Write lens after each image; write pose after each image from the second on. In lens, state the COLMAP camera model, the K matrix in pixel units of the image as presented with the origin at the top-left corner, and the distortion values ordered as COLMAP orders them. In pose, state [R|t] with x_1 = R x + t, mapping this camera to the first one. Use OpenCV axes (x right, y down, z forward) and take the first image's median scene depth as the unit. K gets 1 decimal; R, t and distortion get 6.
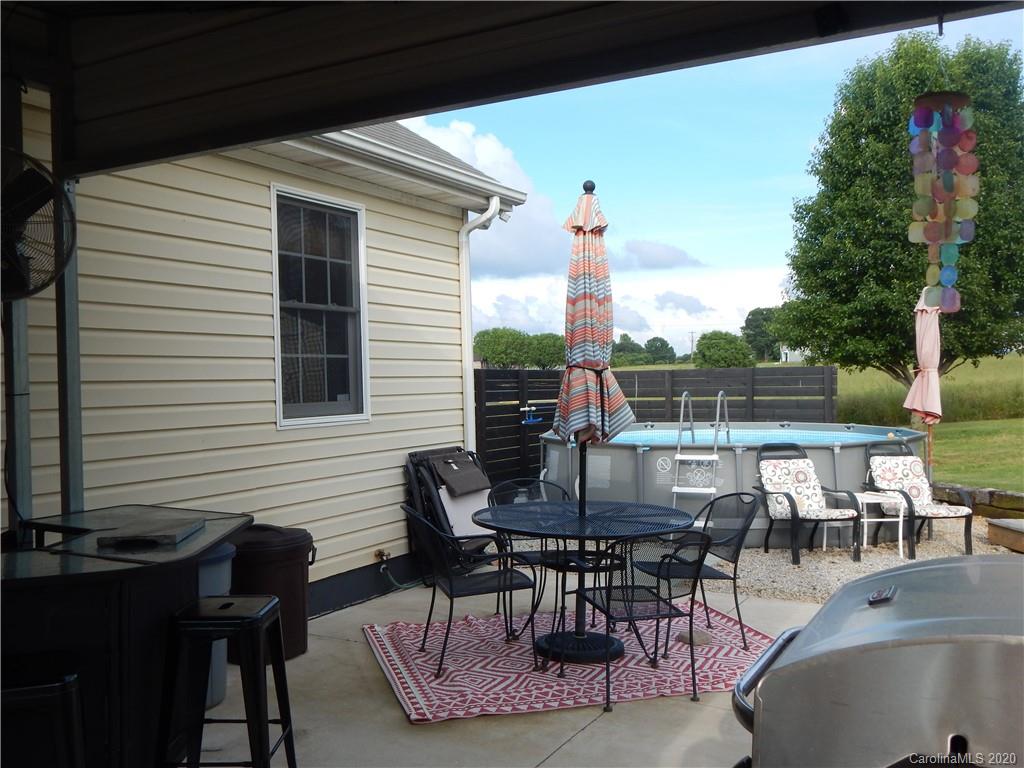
lens RADIAL K [[931.1, 0, 512.0], [0, 931.1, 384.0], [0, 0, 1]] dist [-0.007805, -0.013728]
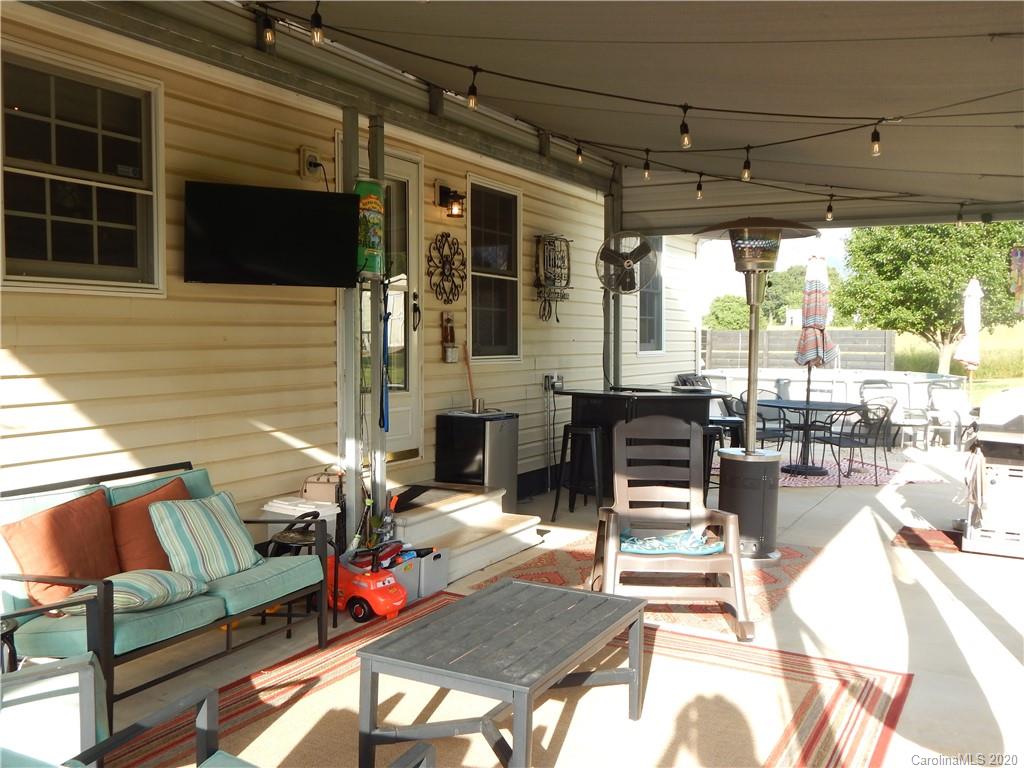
lens RADIAL K [[931.1, 0, 512.0], [0, 931.1, 384.0], [0, 0, 1]] dist [-0.007805, -0.013728]
pose [[0.999713, 0.023793, 0.002943, -0.164162], [-0.023904, 0.998636, 0.046424, 0.007263], [-0.001834, -0.046481, 0.998917, -0.279490]]
